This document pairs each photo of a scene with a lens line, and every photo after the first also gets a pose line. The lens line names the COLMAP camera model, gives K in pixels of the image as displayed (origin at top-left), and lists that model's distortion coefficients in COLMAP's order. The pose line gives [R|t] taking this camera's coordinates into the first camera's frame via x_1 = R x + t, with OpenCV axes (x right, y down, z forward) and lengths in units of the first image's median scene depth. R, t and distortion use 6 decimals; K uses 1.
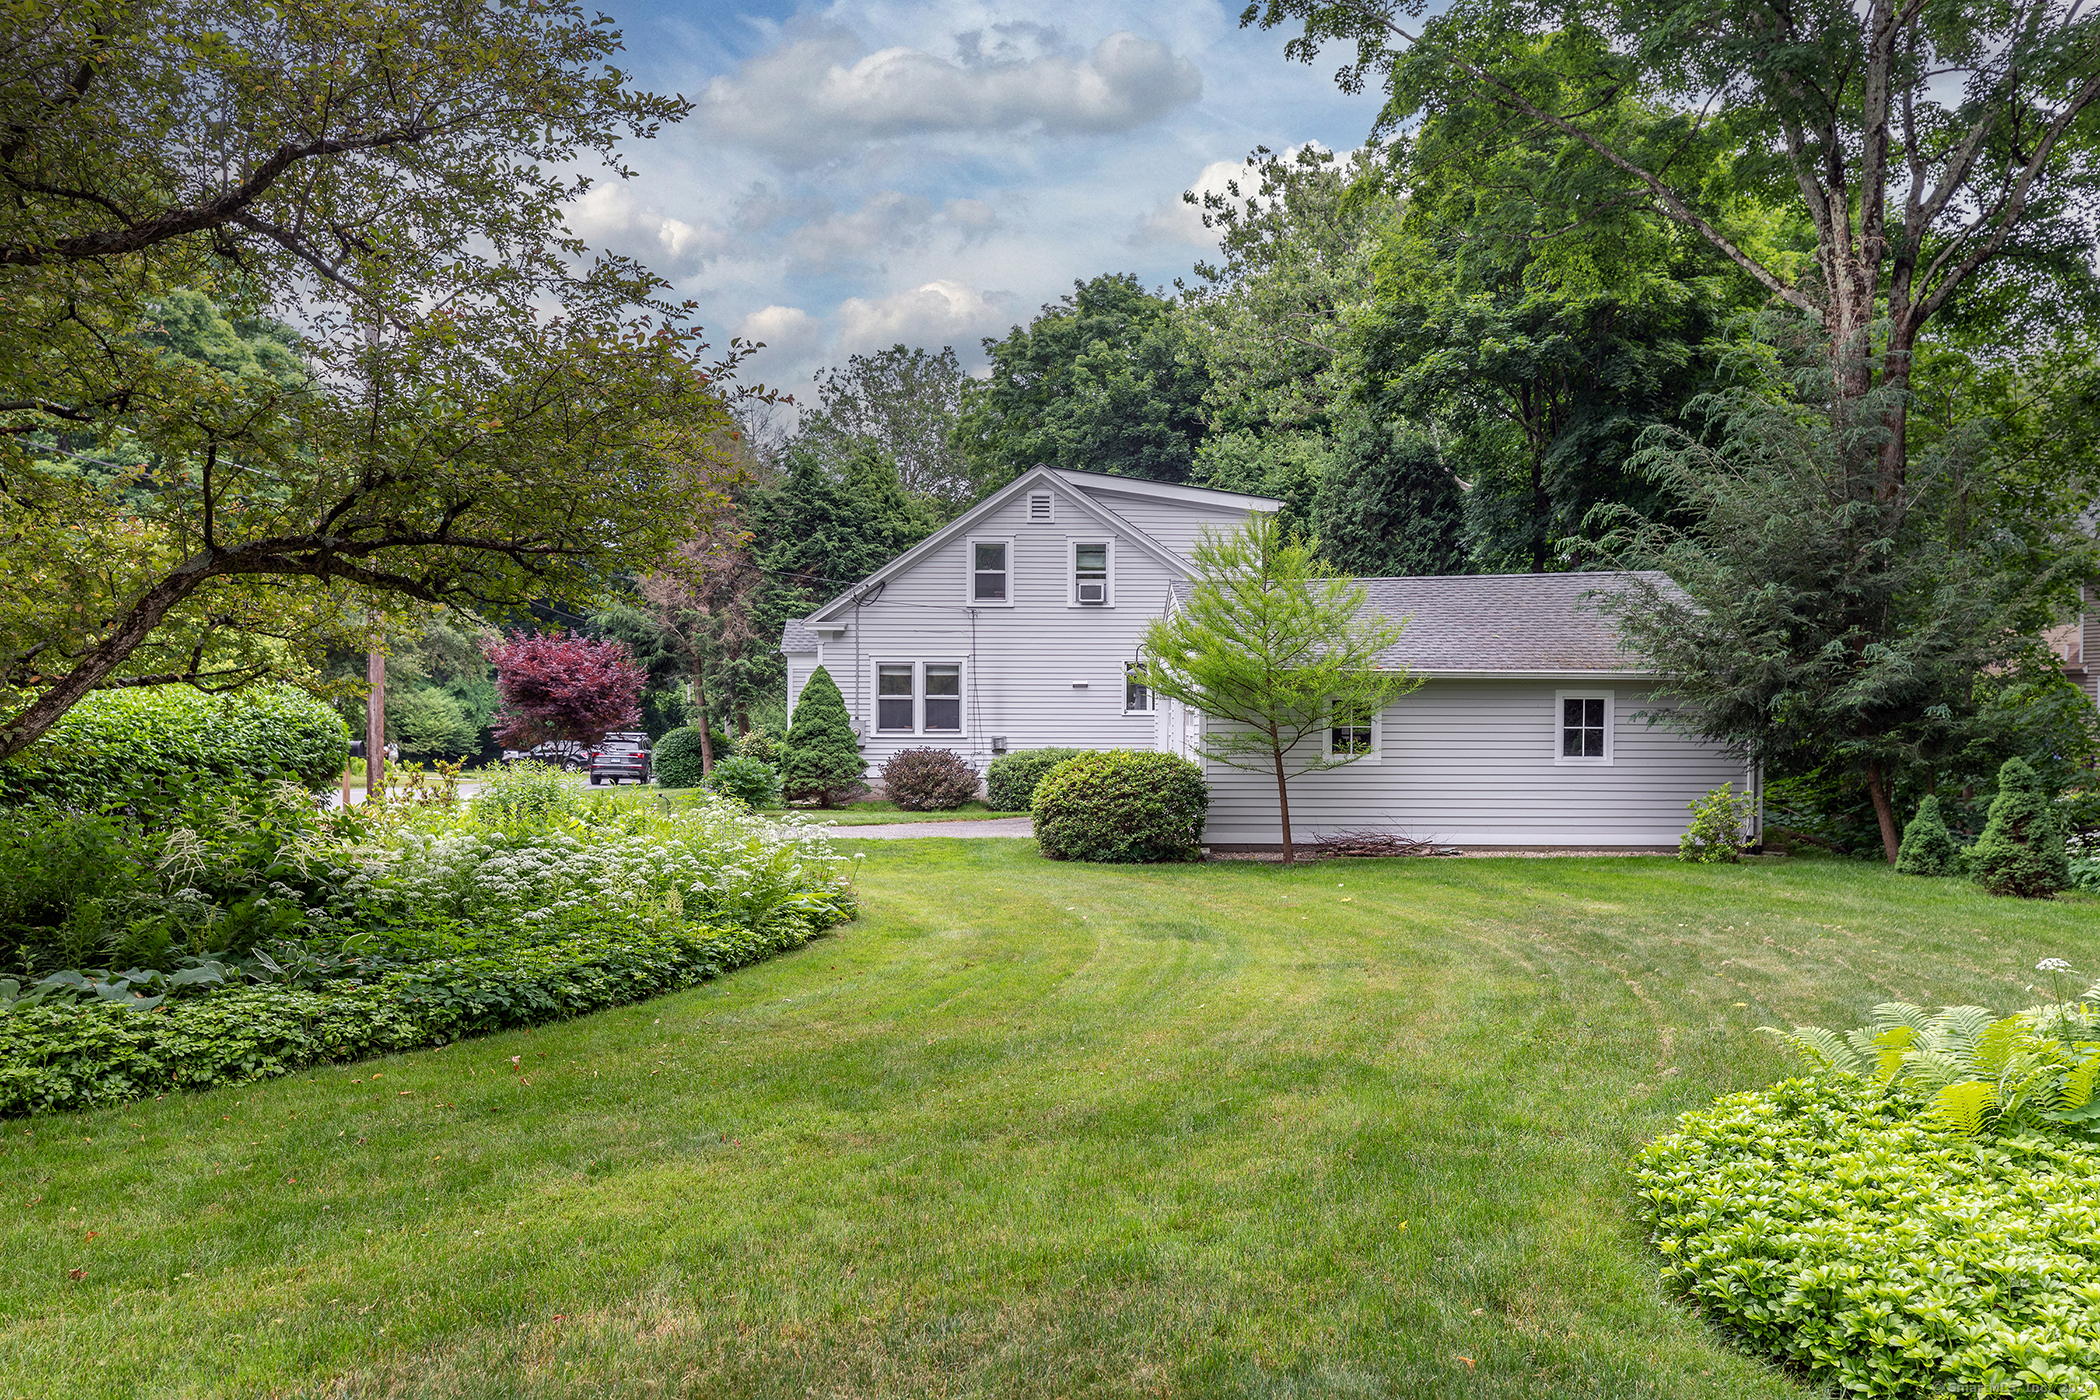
lens RADIAL K [[1761.2, 0, 1050.1], [0, 1761.2, 704.8], [0, 0, 1]] dist [0.003320, 0.000208]
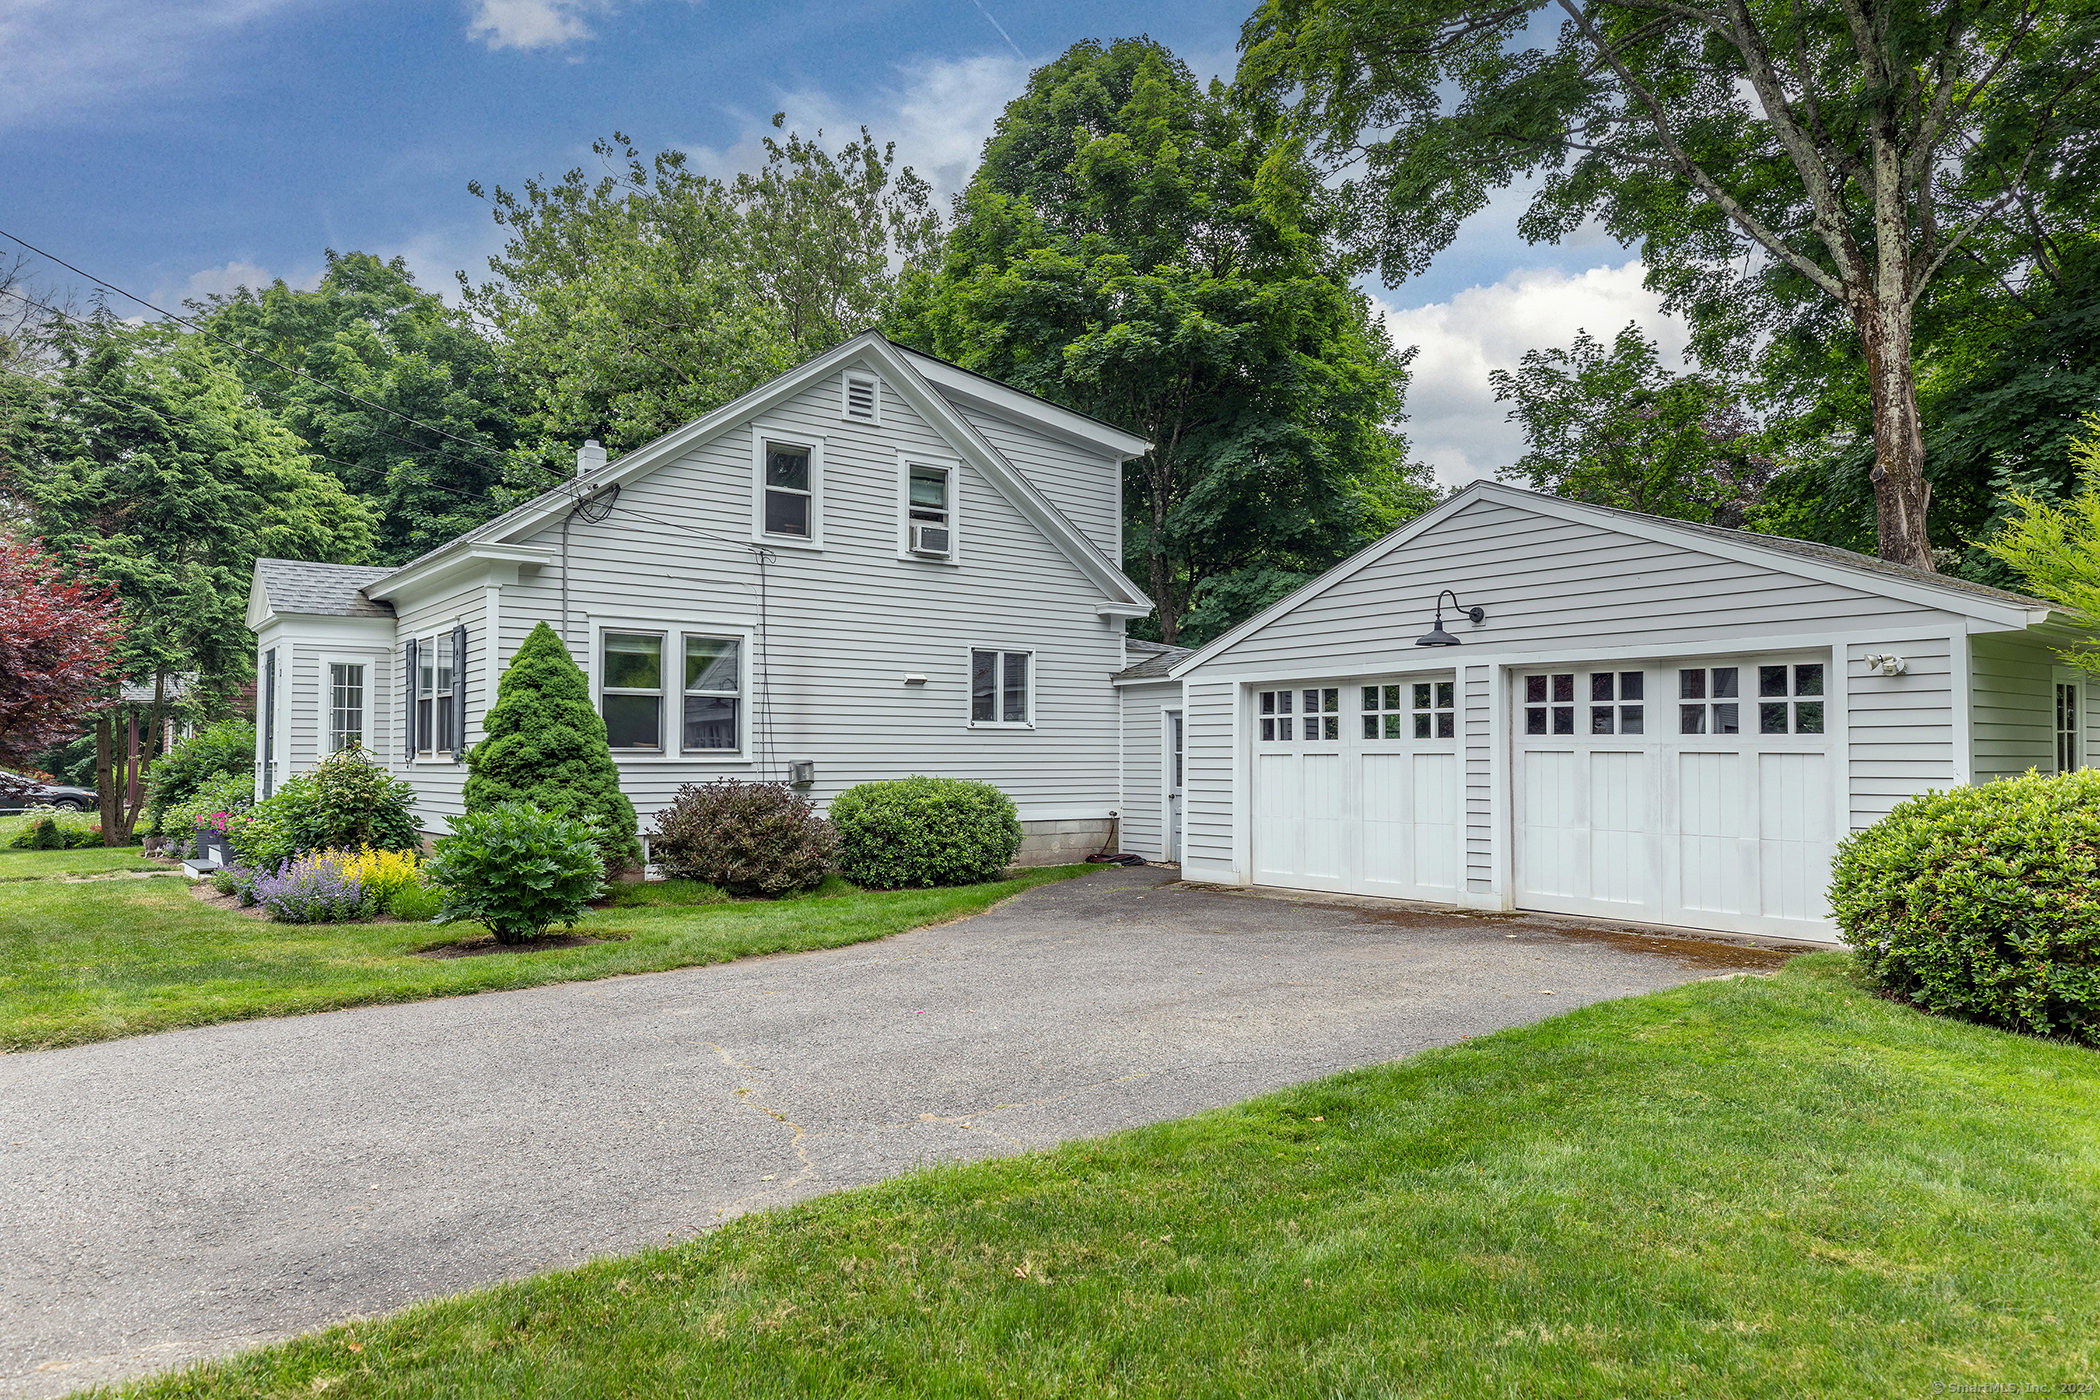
lens RADIAL K [[1320.2, 0, 1050.4], [0, 1320.2, 693.2], [0, 0, 1]] dist [0.005536, 0.002907]
pose [[0.775910, 0.027225, 0.630256, -0.250047], [-0.001248, 0.999133, -0.041624, 0.013534], [-0.630843, 0.031510, 0.775271, 0.590197]]
